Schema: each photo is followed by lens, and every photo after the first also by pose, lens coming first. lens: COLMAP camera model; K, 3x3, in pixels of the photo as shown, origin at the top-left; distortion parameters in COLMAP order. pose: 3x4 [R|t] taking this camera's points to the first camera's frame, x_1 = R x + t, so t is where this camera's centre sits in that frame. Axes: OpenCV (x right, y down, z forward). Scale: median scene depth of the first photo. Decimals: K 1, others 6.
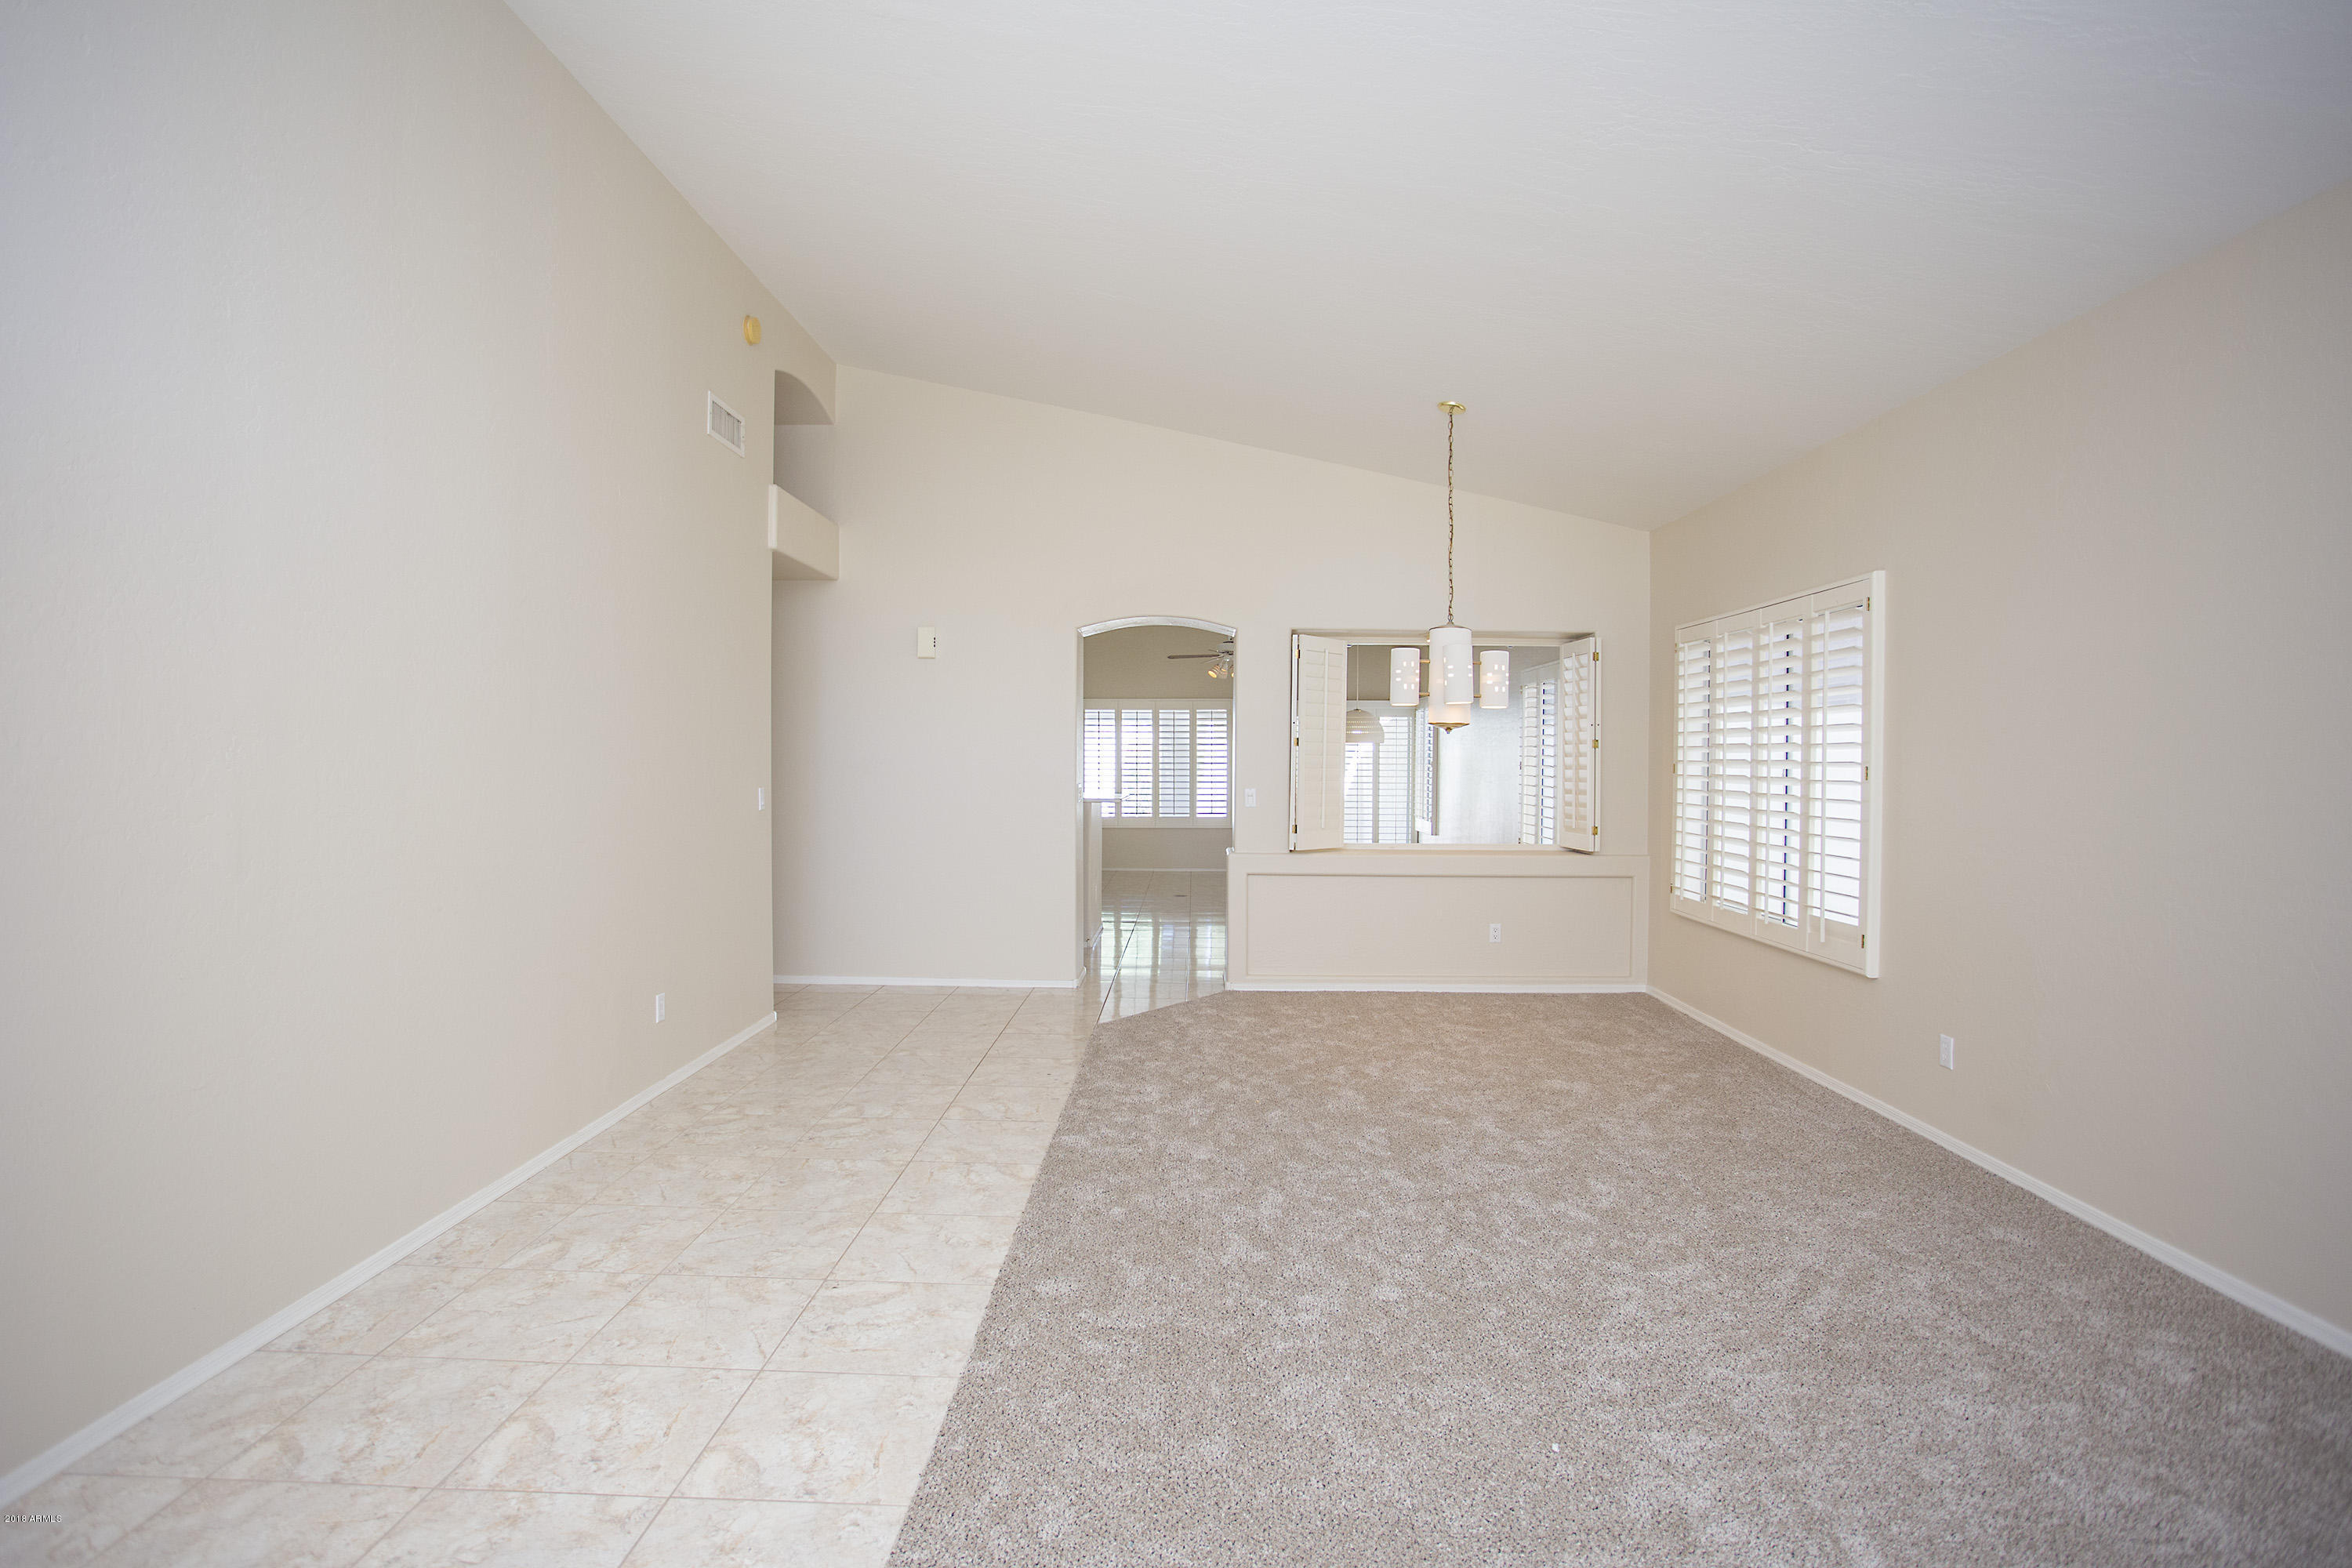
lens RADIAL K [[1154.3, 0, 1187.1], [0, 1154.3, 778.4], [0, 0, 1]] dist [-0.061340, 0.018629]
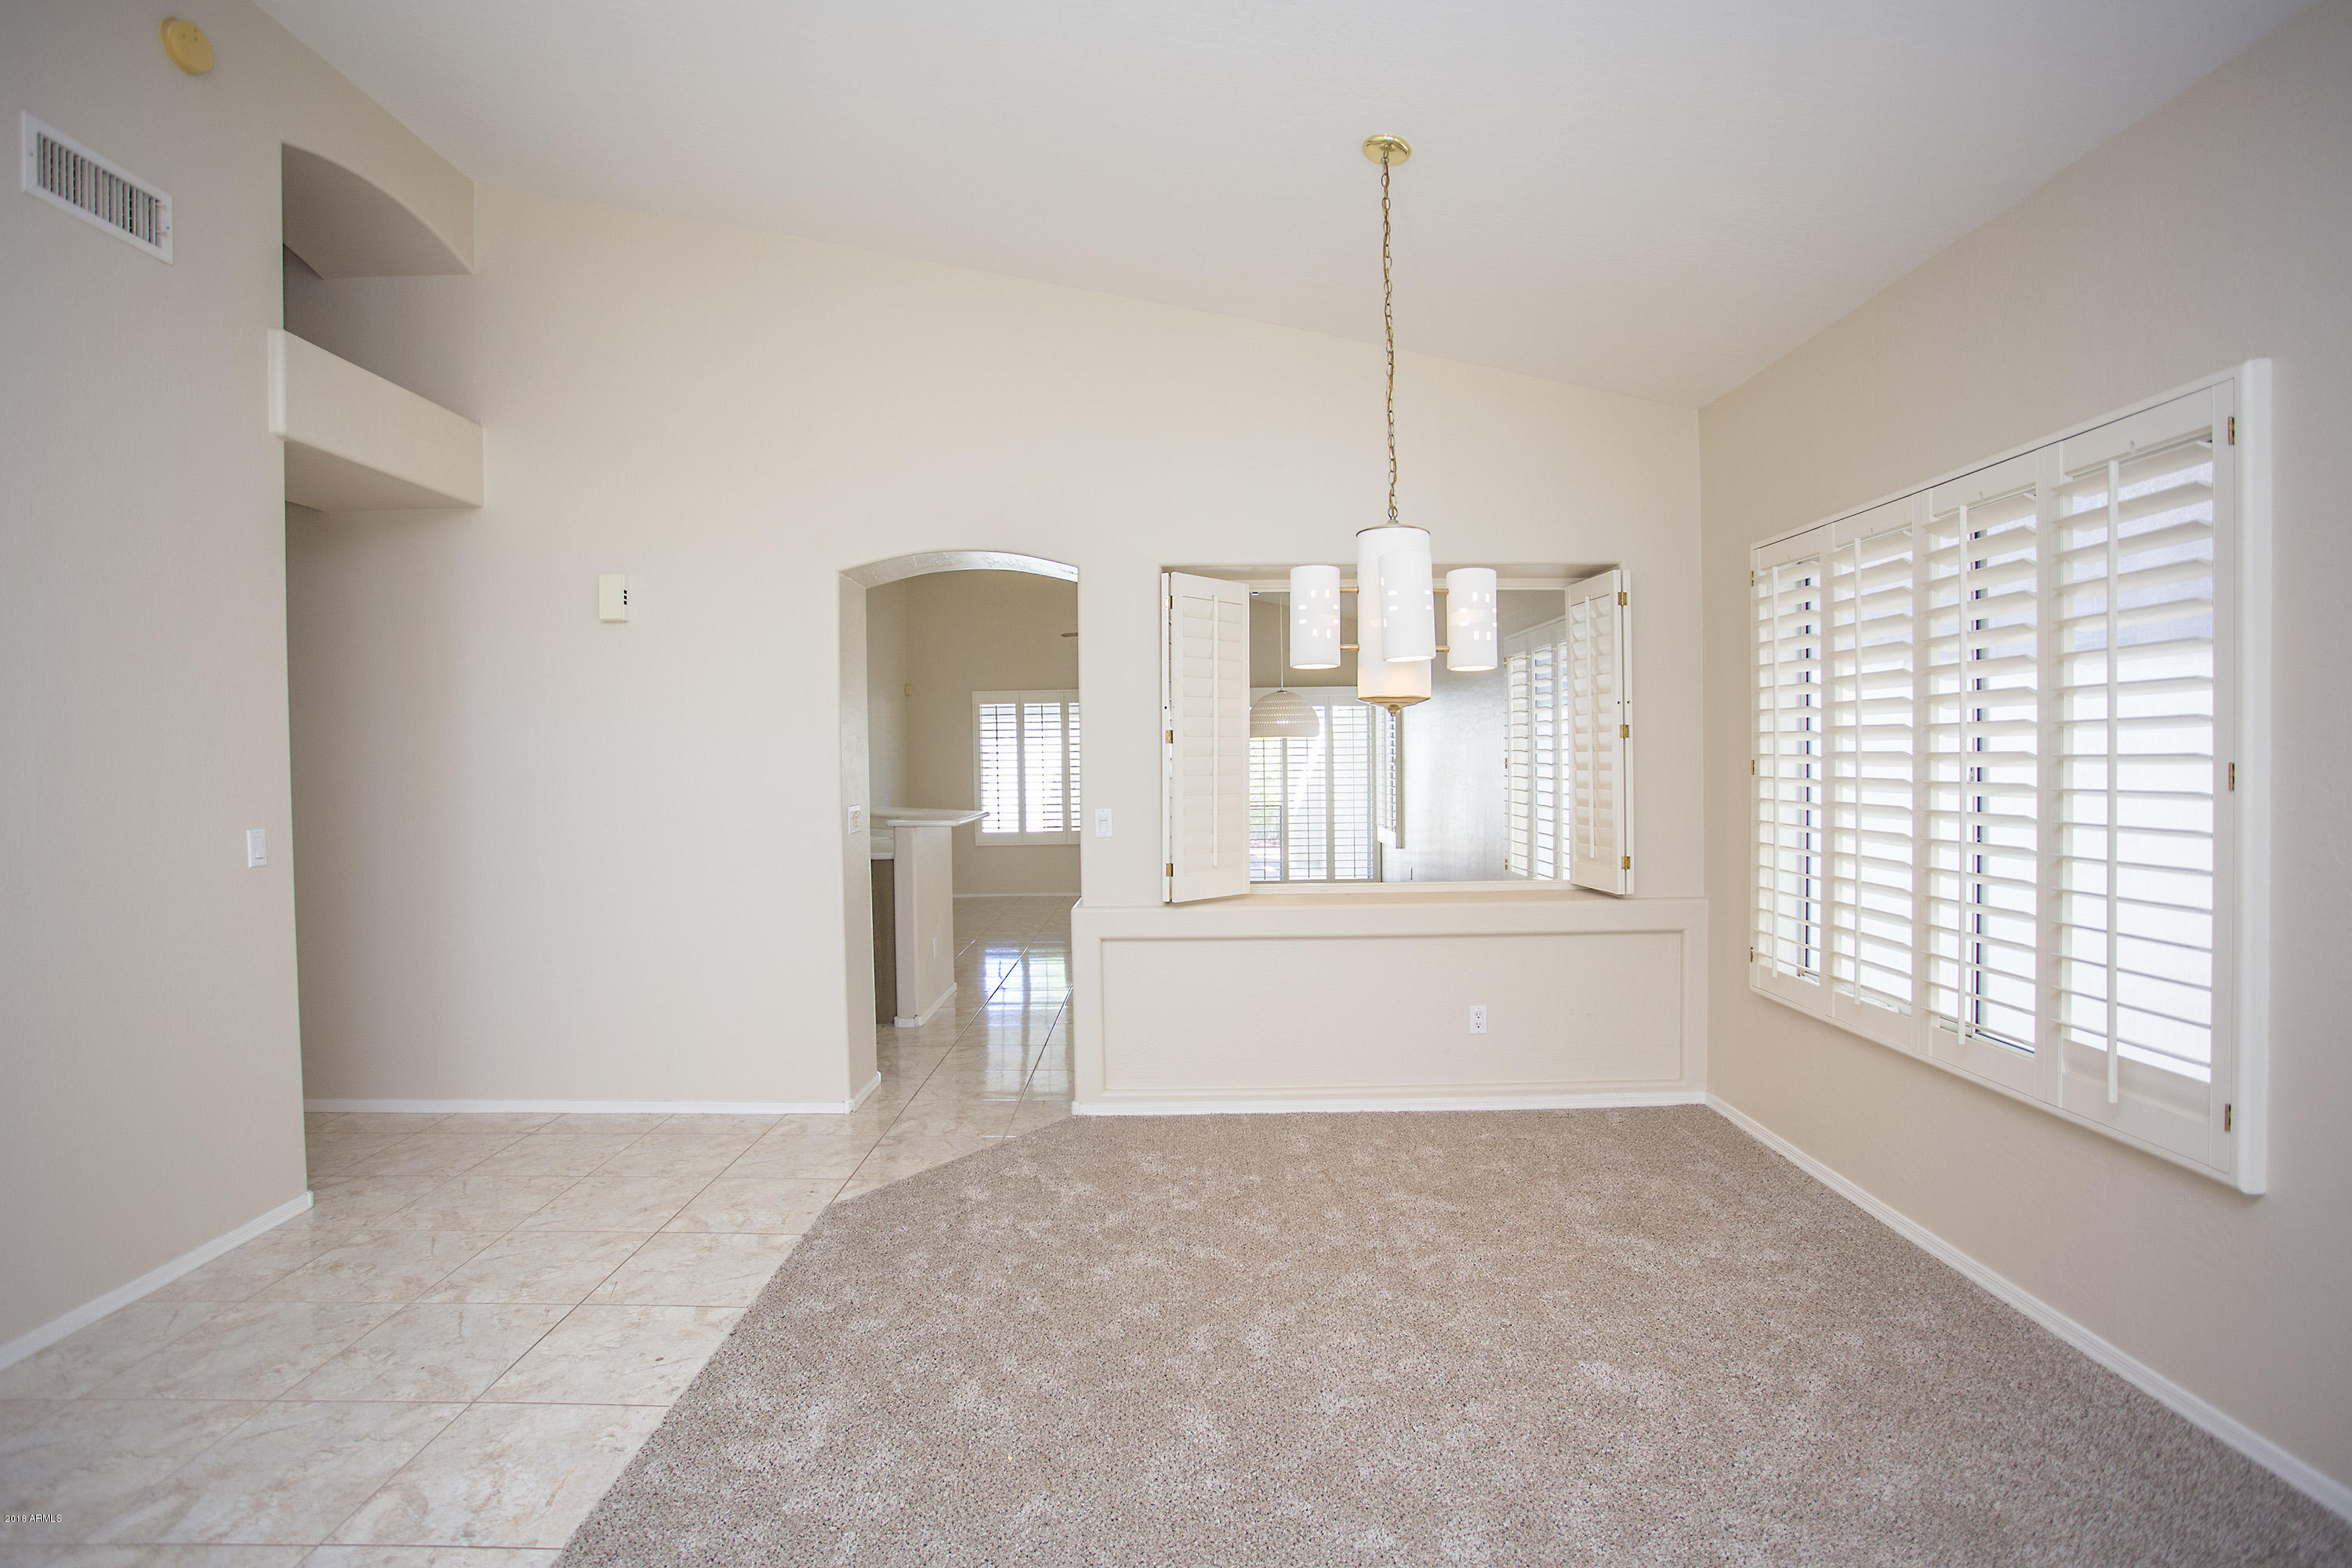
lens RADIAL K [[1154.3, 0, 1168.2], [0, 1154.3, 781.4], [0, 0, 1]] dist [-0.061340, 0.018629]
pose [[0.999811, -0.018632, 0.005469, 0.097994], [0.018615, 0.999822, 0.003189, -0.009097], [-0.005527, -0.003087, 0.999980, 0.376654]]
